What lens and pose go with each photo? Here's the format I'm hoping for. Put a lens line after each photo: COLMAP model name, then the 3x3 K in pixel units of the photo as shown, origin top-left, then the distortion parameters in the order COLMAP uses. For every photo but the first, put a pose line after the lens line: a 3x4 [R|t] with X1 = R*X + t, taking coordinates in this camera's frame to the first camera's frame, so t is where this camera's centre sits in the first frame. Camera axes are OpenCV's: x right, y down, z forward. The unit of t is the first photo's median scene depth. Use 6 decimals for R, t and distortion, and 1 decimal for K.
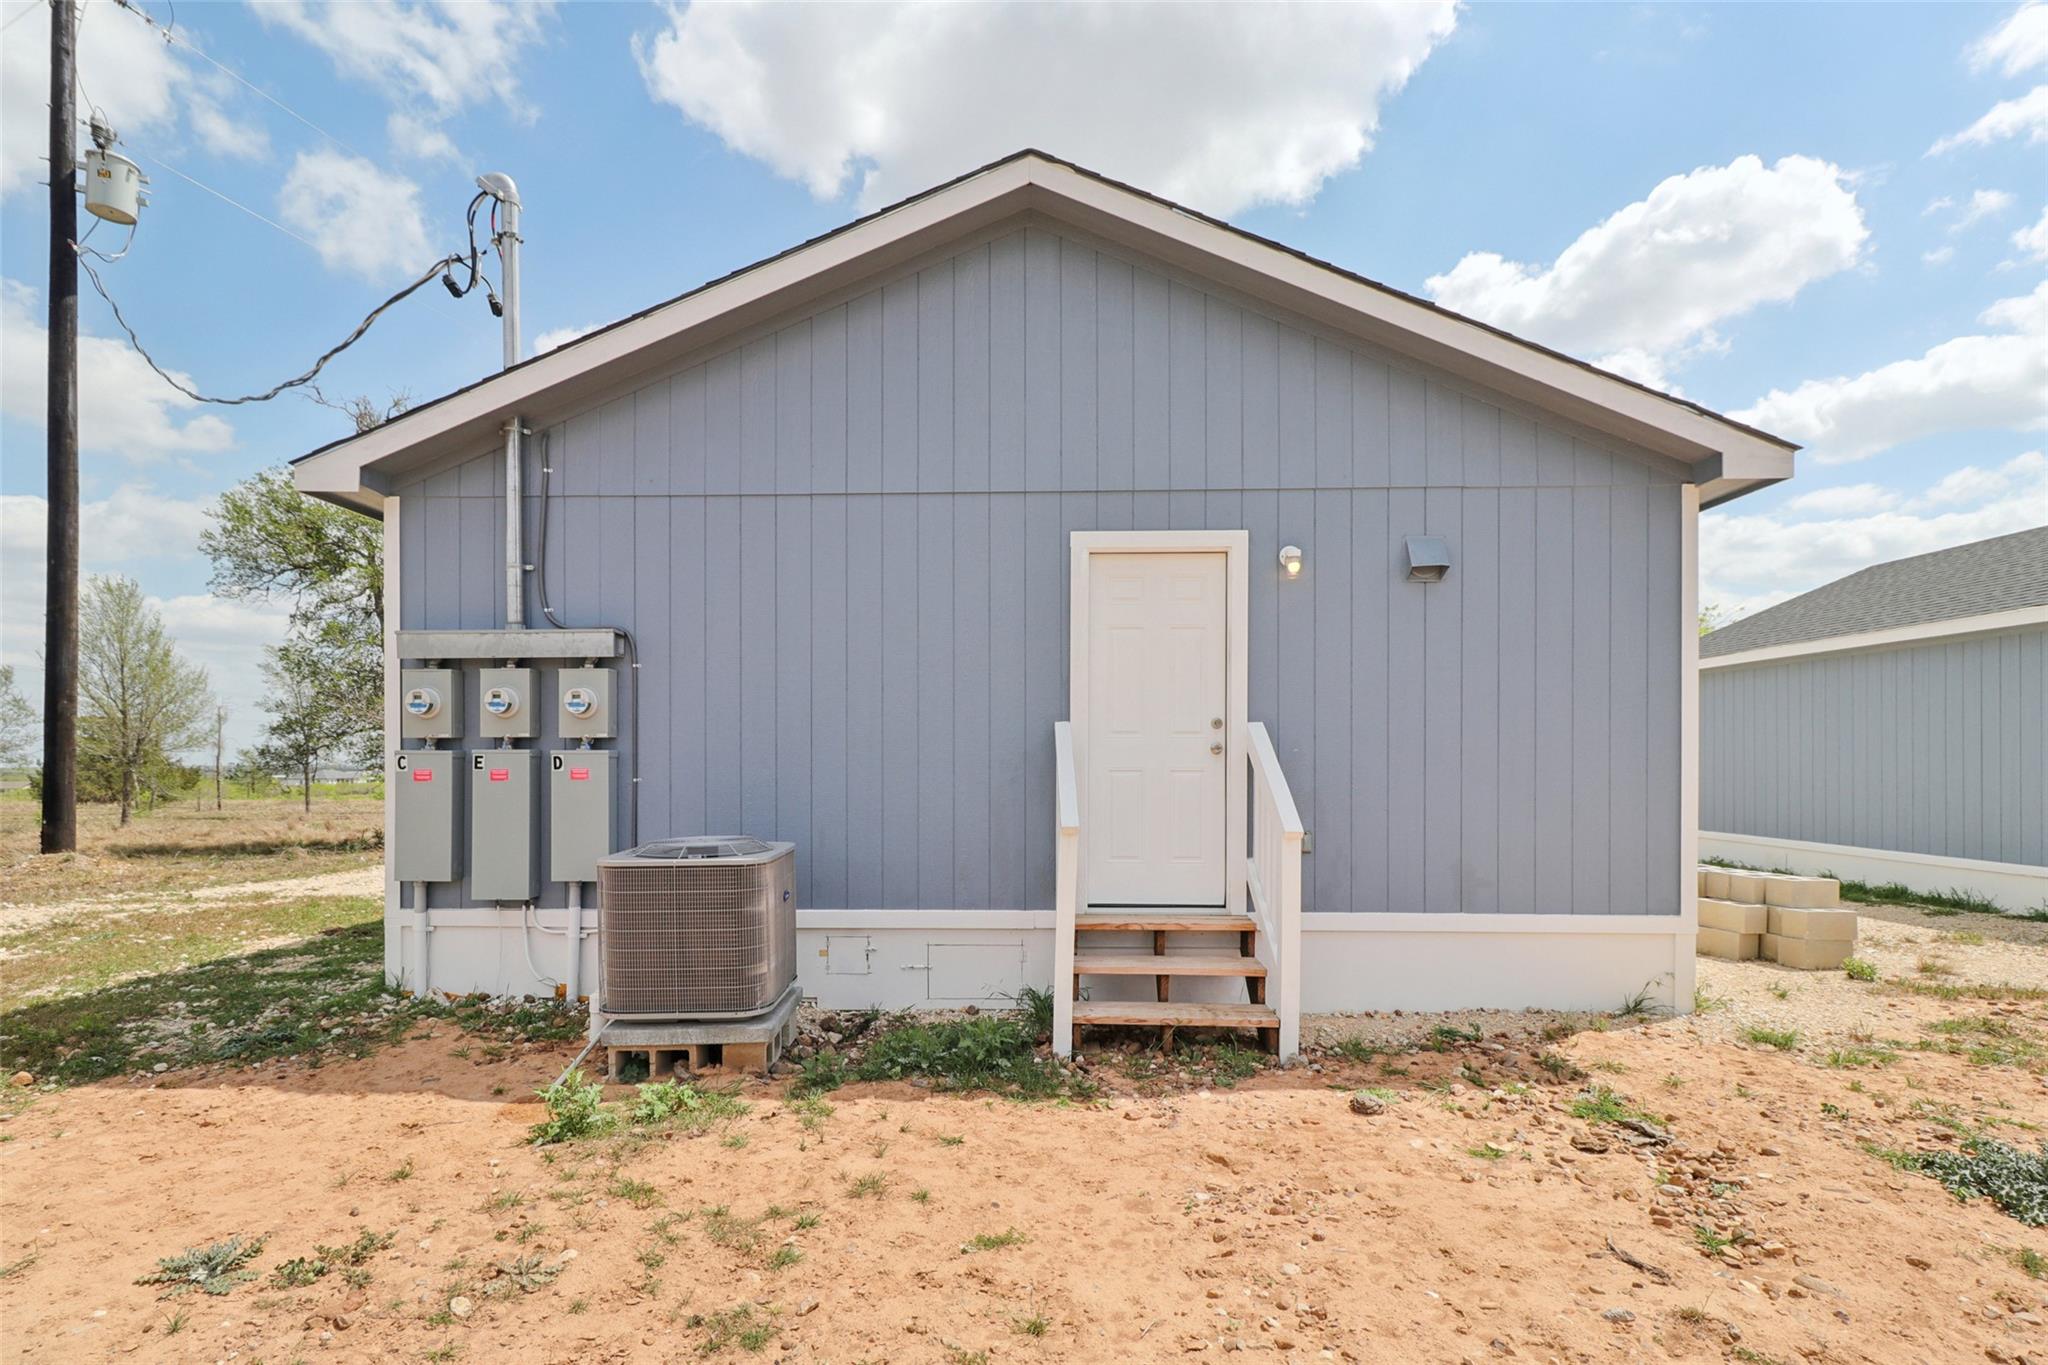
lens RADIAL K [[957.6, 0, 937.7], [0, 957.6, 759.5], [0, 0, 1]] dist [0.003180, -0.000570]
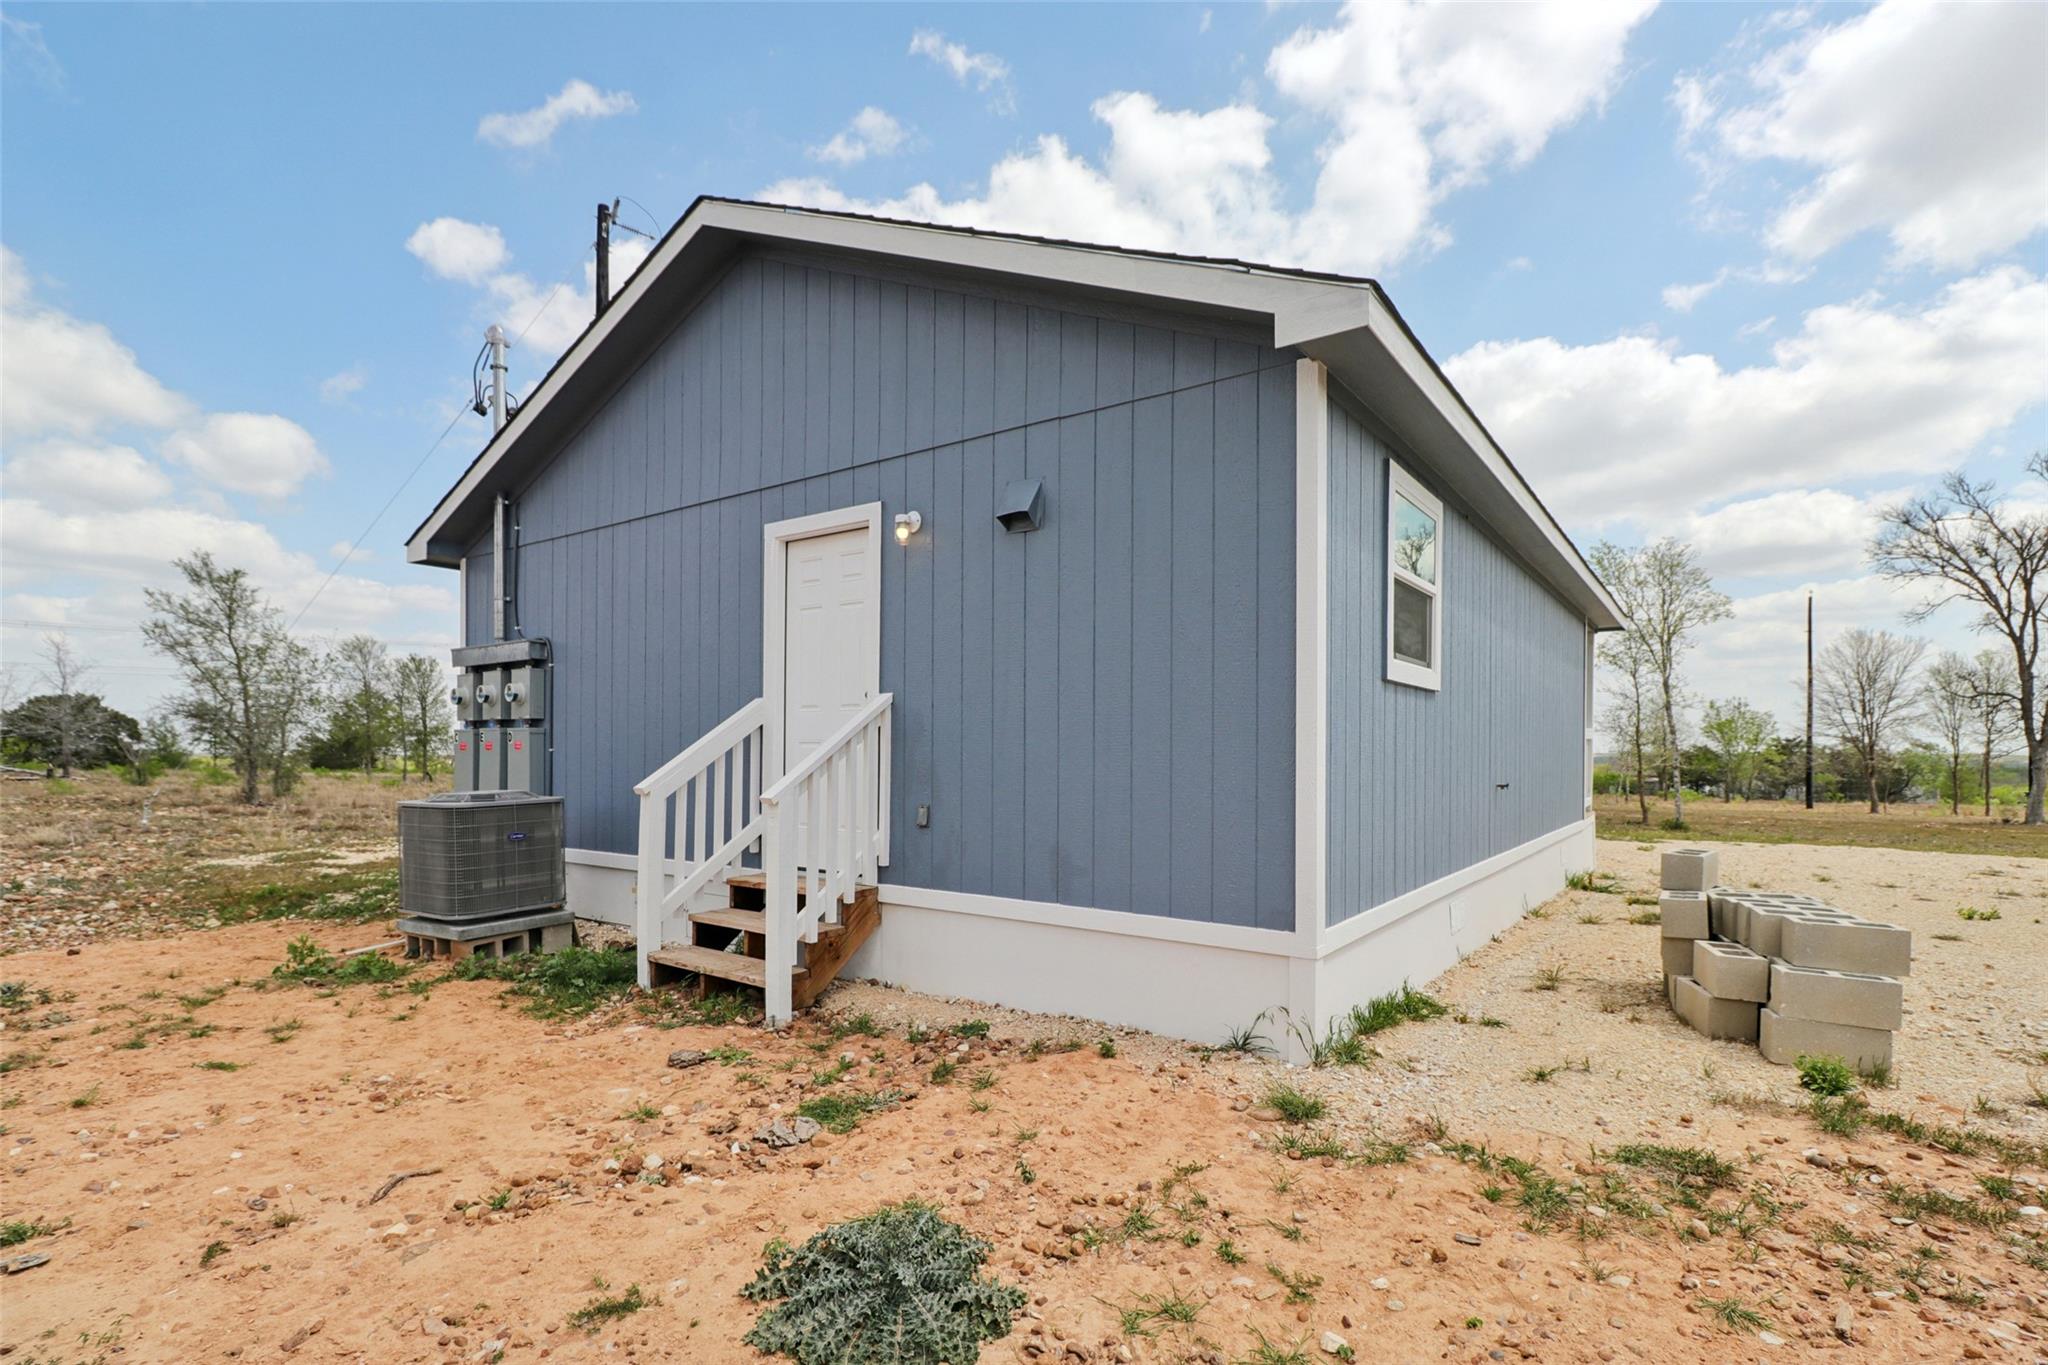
lens RADIAL K [[957.6, 0, 1074.3], [0, 957.6, 747.7], [0, 0, 1]] dist [0.003180, -0.000570]
pose [[0.838304, 0.000525, -0.545203, 1.059211], [-0.002330, 0.999994, -0.002619, 0.020463], [0.545198, 0.003466, 0.838300, 0.280906]]
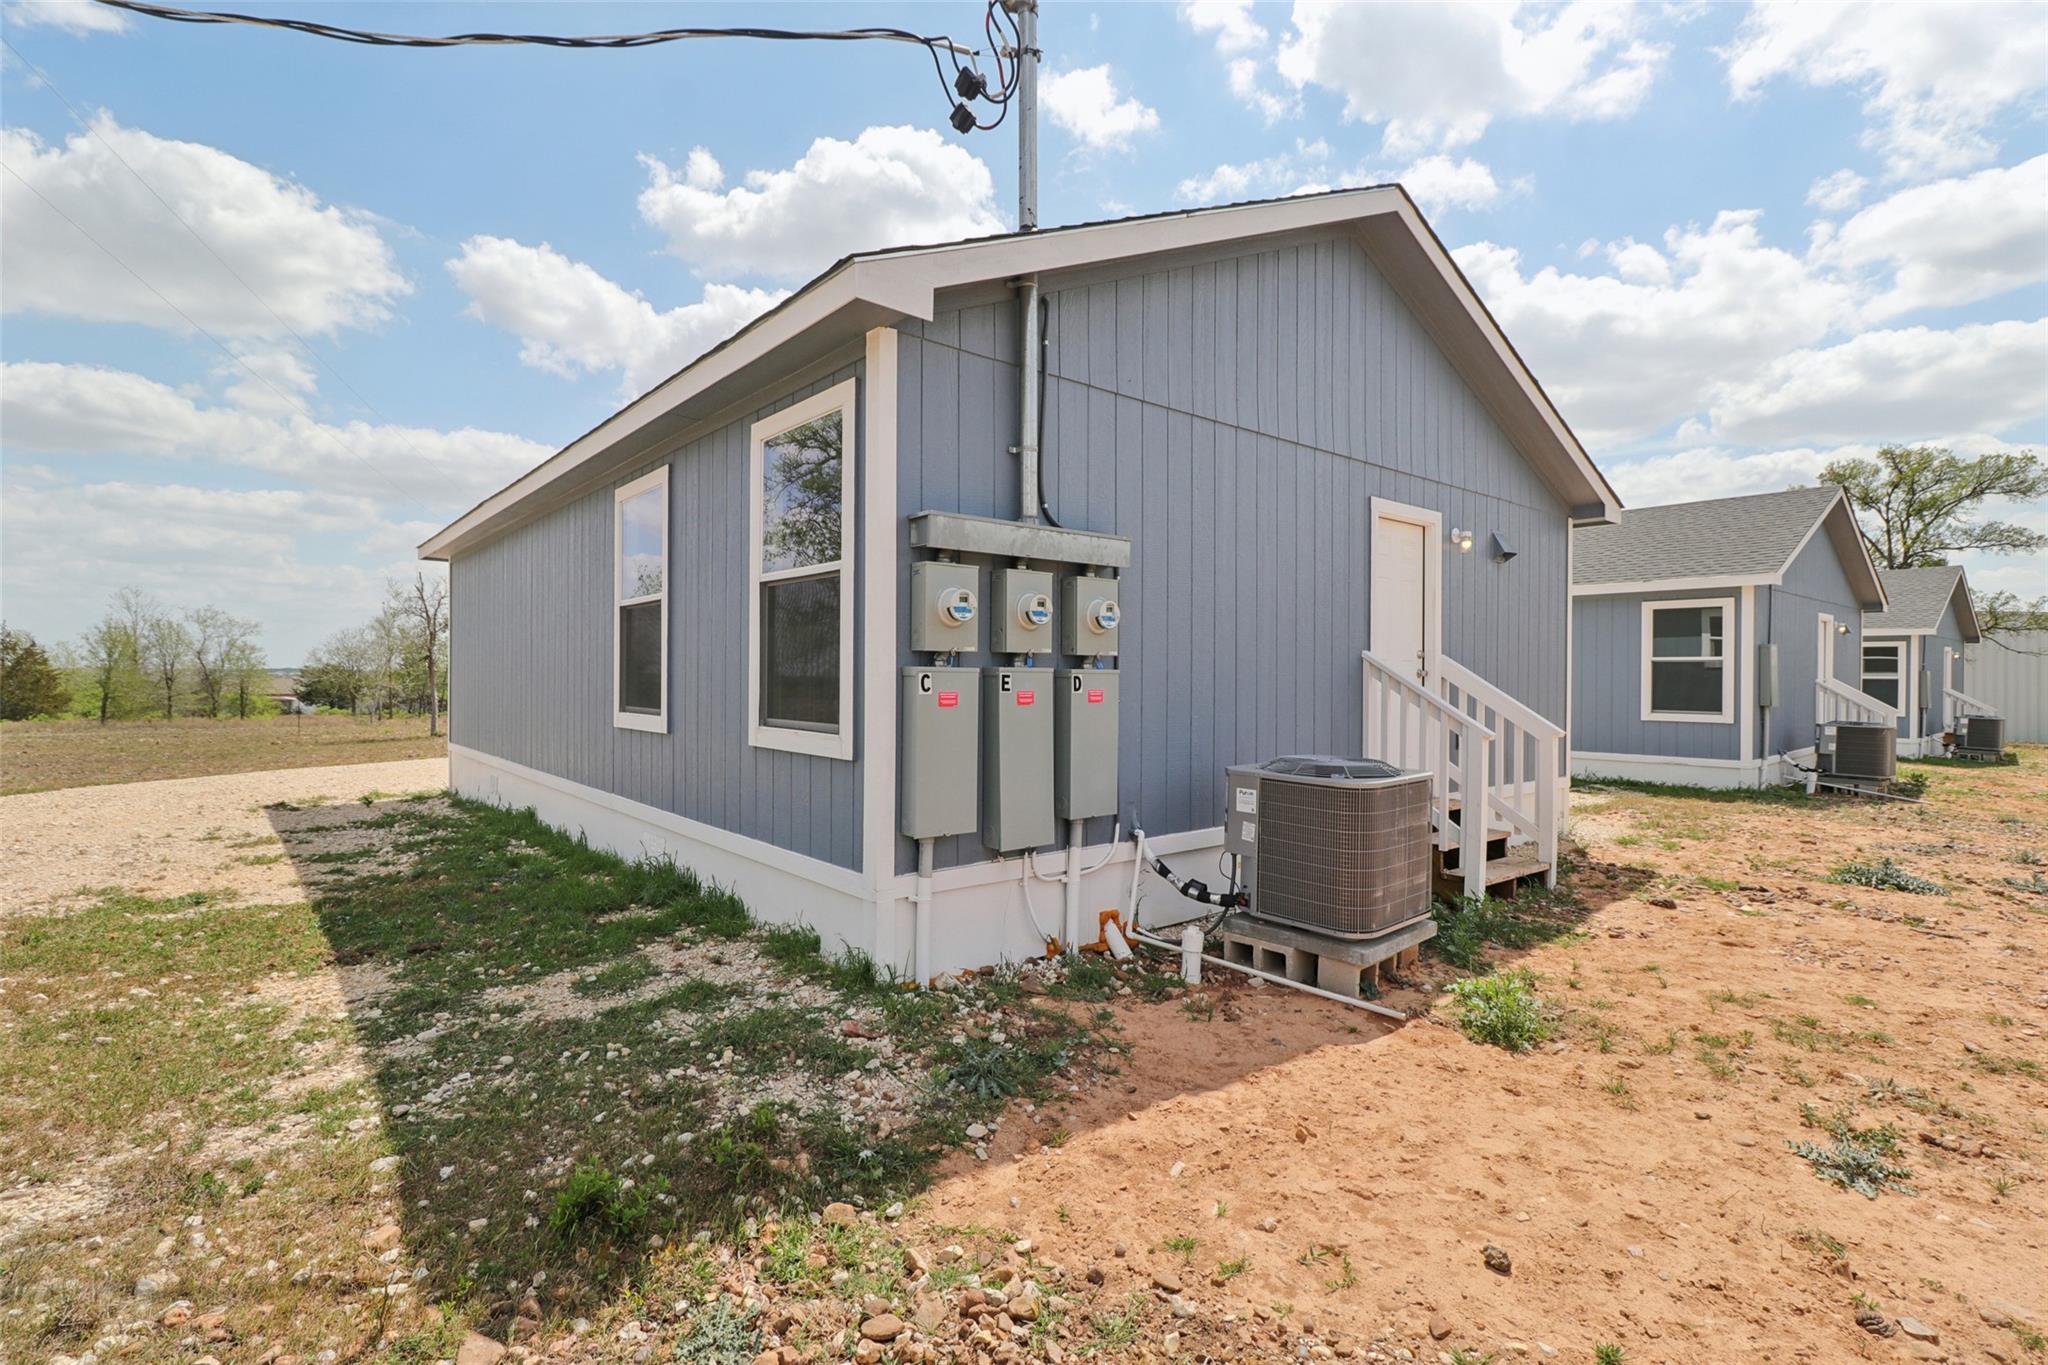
lens RADIAL K [[957.6, 0, 1008.9], [0, 957.6, 675.8], [0, 0, 1]] dist [0.003180, -0.000570]
pose [[0.753162, 0.008834, 0.657775, -1.014256], [-0.006554, 0.999961, -0.005925, 0.002014], [-0.657802, 0.000151, 0.753191, 0.383205]]
